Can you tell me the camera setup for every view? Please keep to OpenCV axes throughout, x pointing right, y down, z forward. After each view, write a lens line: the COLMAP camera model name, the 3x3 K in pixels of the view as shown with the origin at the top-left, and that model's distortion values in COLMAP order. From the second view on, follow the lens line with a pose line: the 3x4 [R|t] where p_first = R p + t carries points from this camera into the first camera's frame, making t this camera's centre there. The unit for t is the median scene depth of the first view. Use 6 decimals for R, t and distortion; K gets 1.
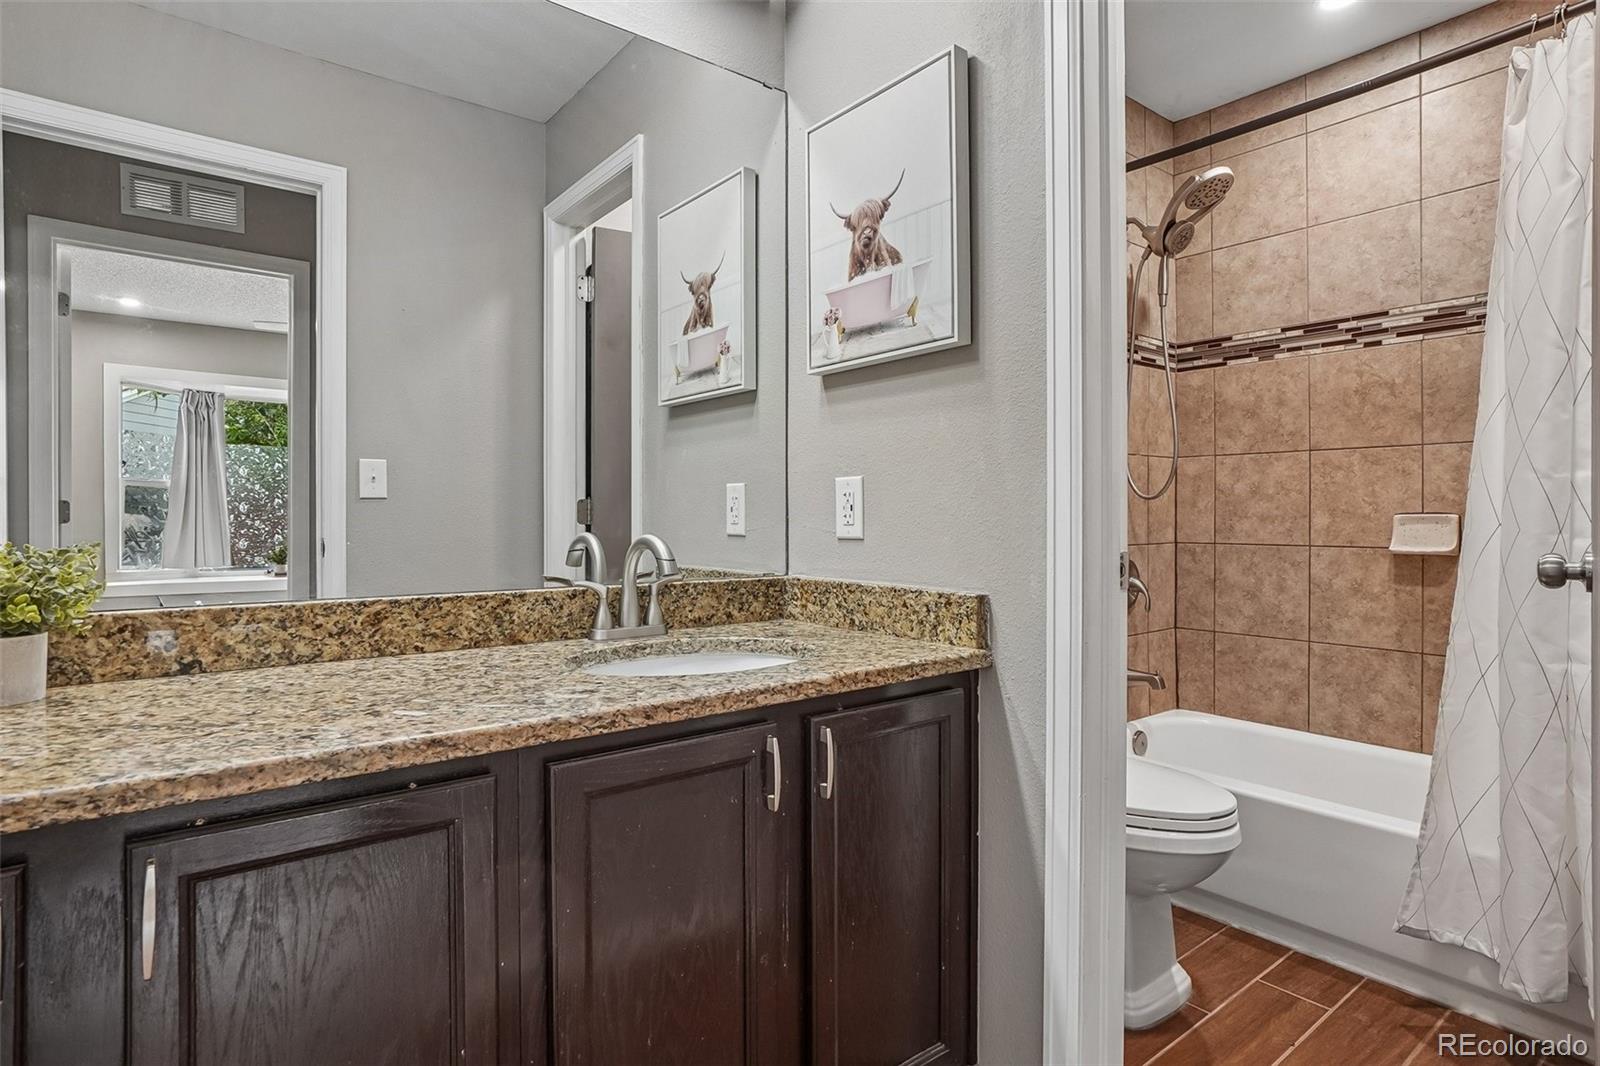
lens RADIAL K [[849.0, 0, 802.9], [0, 849.0, 515.6], [0, 0, 1]] dist [-0.047637, 0.029056]
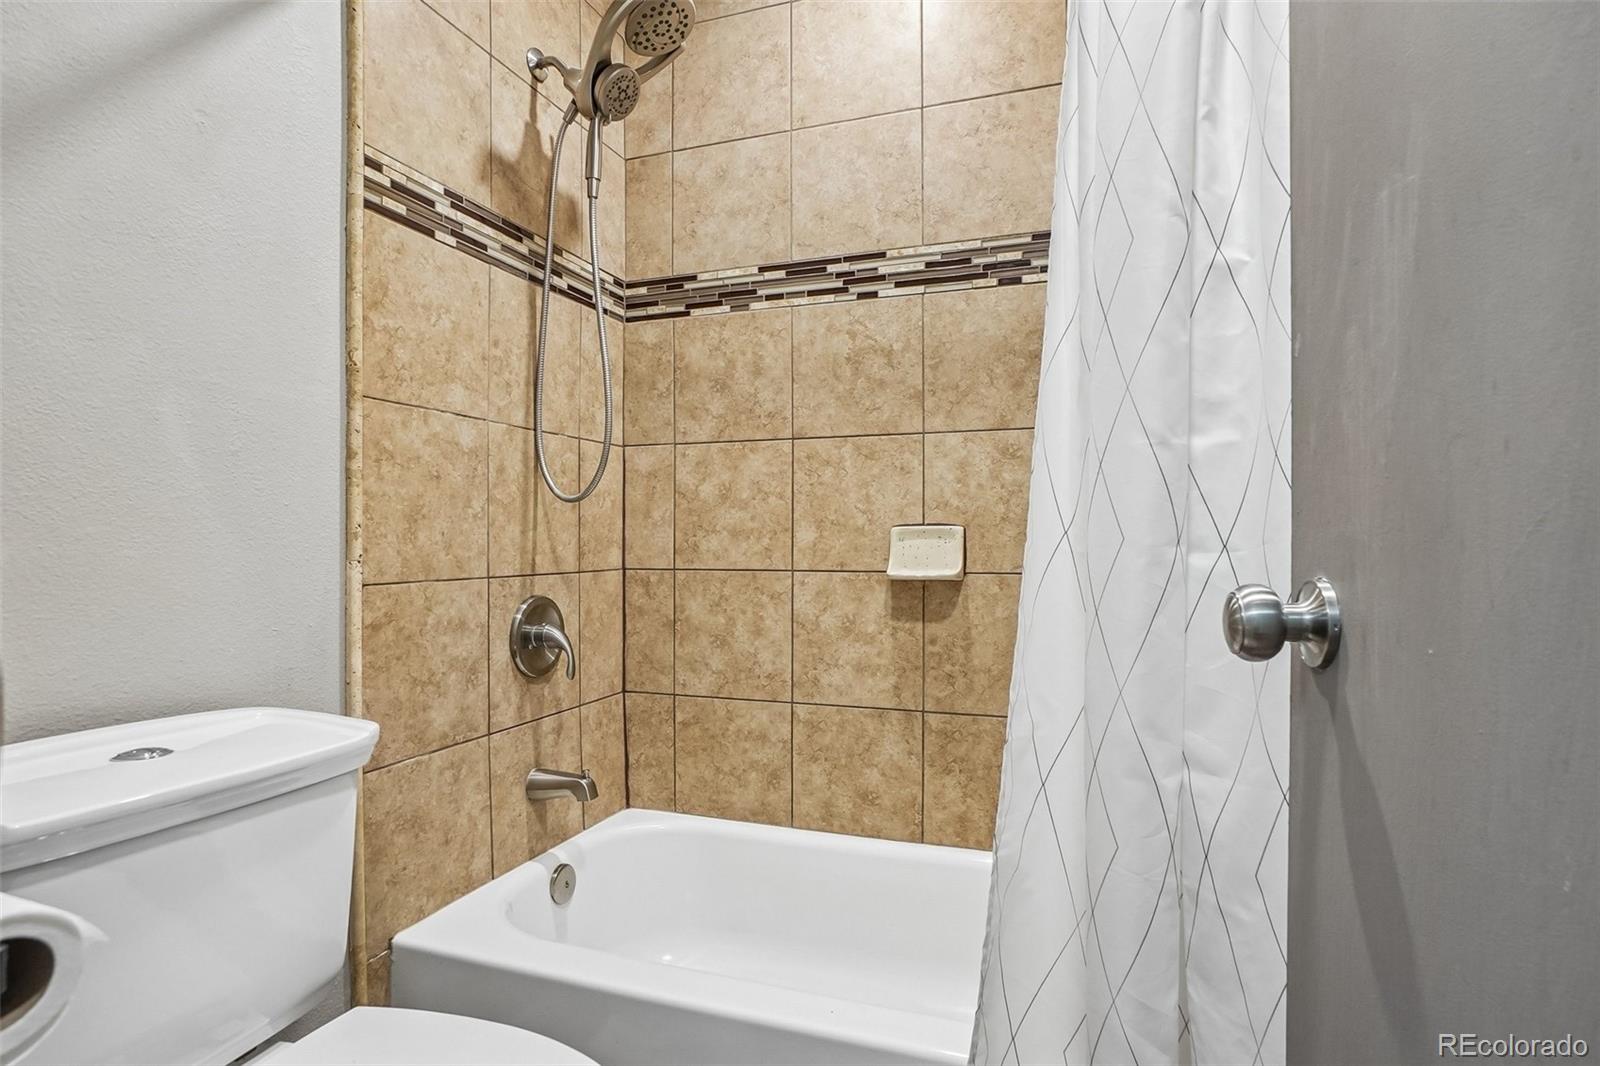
lens RADIAL K [[874.6, 0, 803.8], [0, 874.6, 520.4], [0, 0, 1]] dist [-0.020745, 0.000114]
pose [[0.847759, 0.012613, 0.530231, 0.215712], [0.000614, 0.999693, -0.024761, 0.011664], [-0.530381, 0.021317, 0.847492, 0.359278]]
